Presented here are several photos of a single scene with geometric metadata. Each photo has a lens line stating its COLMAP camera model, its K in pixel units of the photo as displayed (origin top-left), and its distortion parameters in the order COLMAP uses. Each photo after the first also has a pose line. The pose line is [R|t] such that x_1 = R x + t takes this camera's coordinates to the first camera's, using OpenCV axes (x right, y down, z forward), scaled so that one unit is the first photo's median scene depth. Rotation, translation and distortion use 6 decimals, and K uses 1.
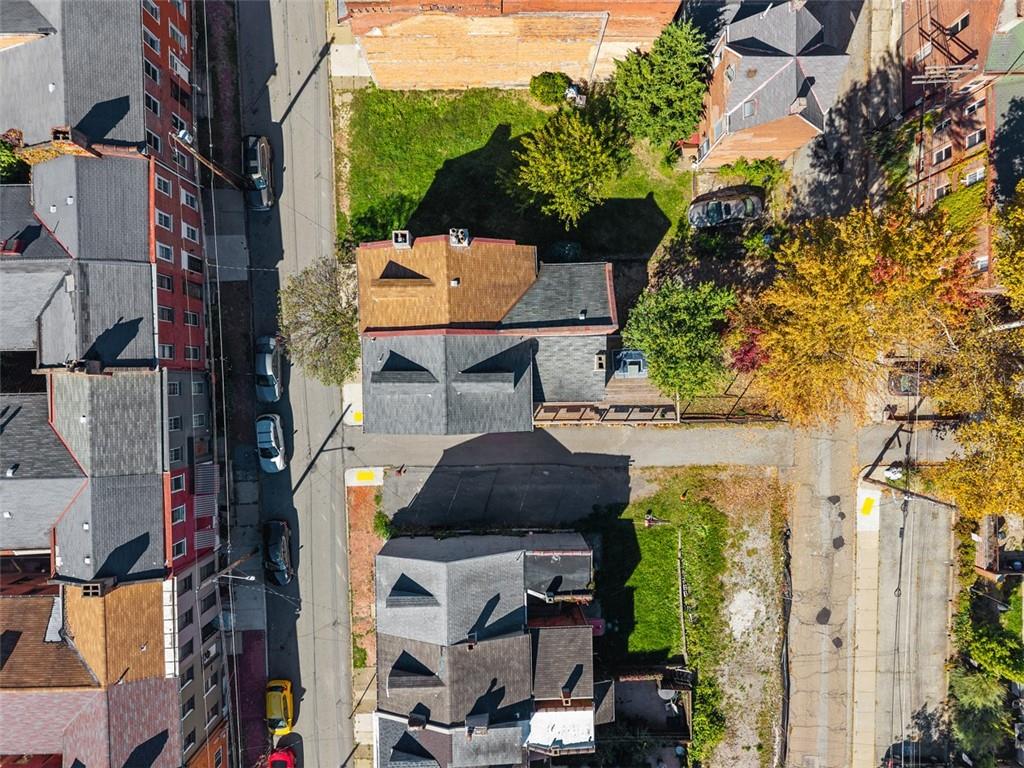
lens RADIAL K [[683.2, 0, 511.5], [0, 683.2, 382.7], [0, 0, 1]] dist [0.016989, -0.018091]
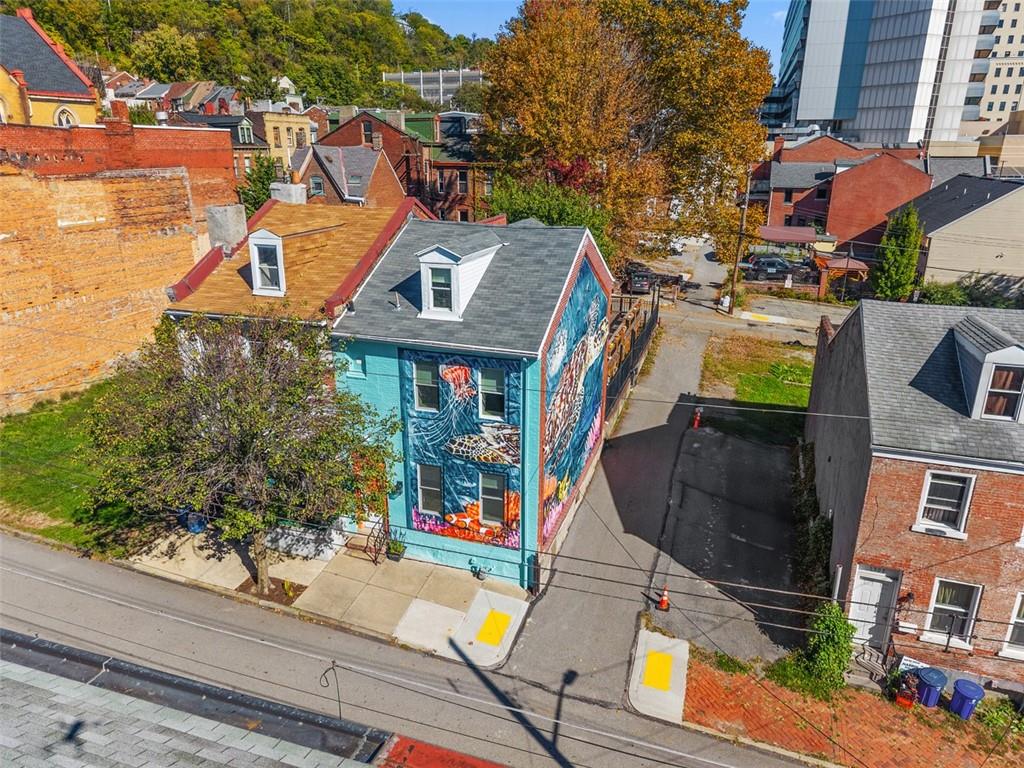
lens RADIAL K [[683.2, 0, 519.3], [0, 683.2, 365.4], [0, 0, 1]] dist [0.016989, -0.018091]
pose [[0.320720, -0.318192, 0.892128, -0.497665], [0.947093, 0.095418, -0.306447, 0.162161], [0.012384, 0.943212, 0.331960, 0.740539]]
